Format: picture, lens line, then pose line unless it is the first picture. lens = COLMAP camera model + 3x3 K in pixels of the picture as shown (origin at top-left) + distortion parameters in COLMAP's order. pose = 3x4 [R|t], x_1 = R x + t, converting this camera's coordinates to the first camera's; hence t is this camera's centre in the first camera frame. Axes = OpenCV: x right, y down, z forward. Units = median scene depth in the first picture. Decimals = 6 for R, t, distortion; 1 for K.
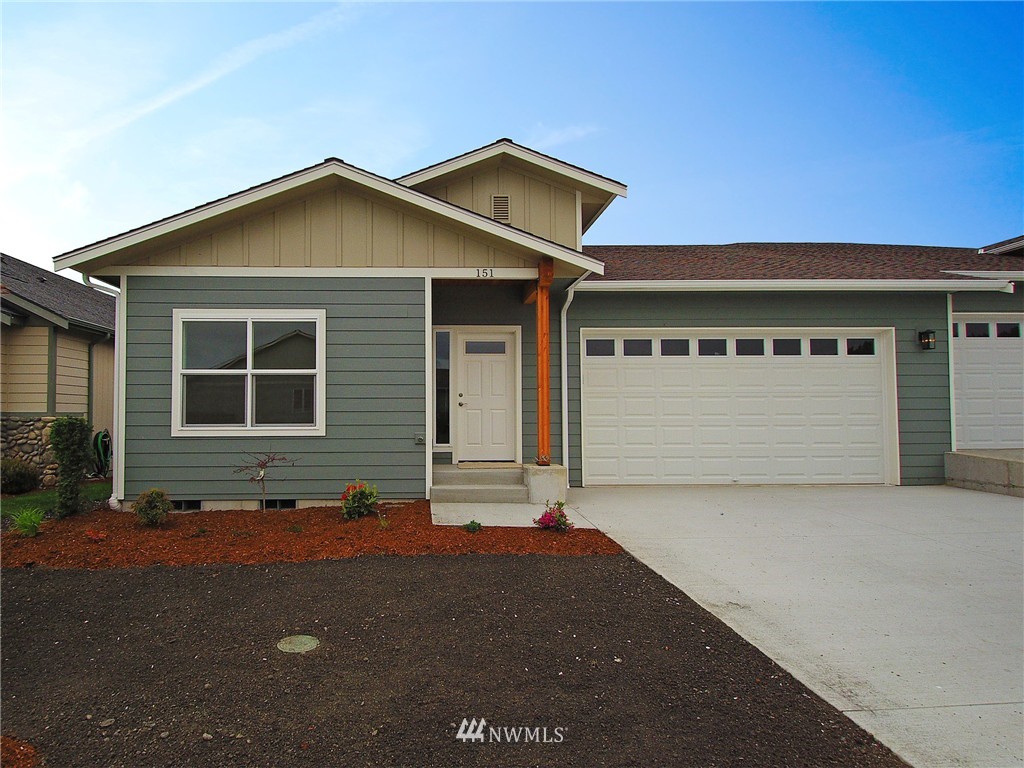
lens RADIAL K [[525.7, 0, 513.5], [0, 525.7, 399.6], [0, 0, 1]] dist [0.019633, -0.000737]
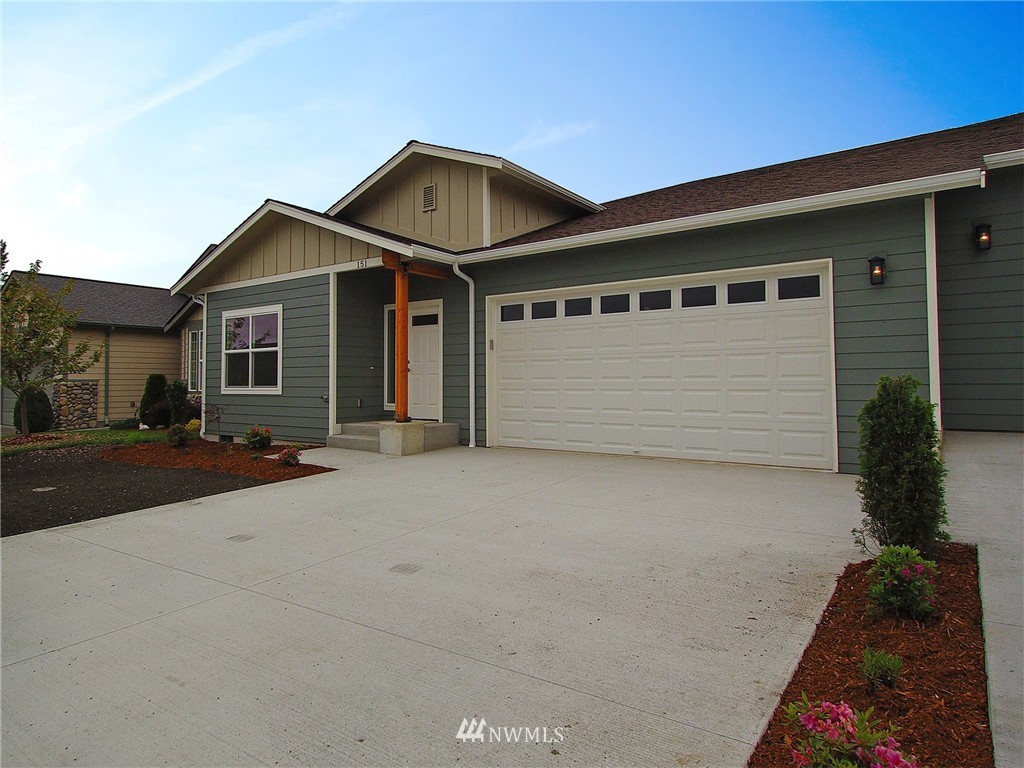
lens RADIAL K [[620.2, 0, 511.9], [0, 620.2, 356.1], [0, 0, 1]] dist [0.042259, 0.000222]
pose [[0.799759, -0.024769, -0.599810, 1.099439], [0.023460, 0.999675, -0.010001, -0.002479], [0.599863, -0.006073, 0.800080, 0.041912]]
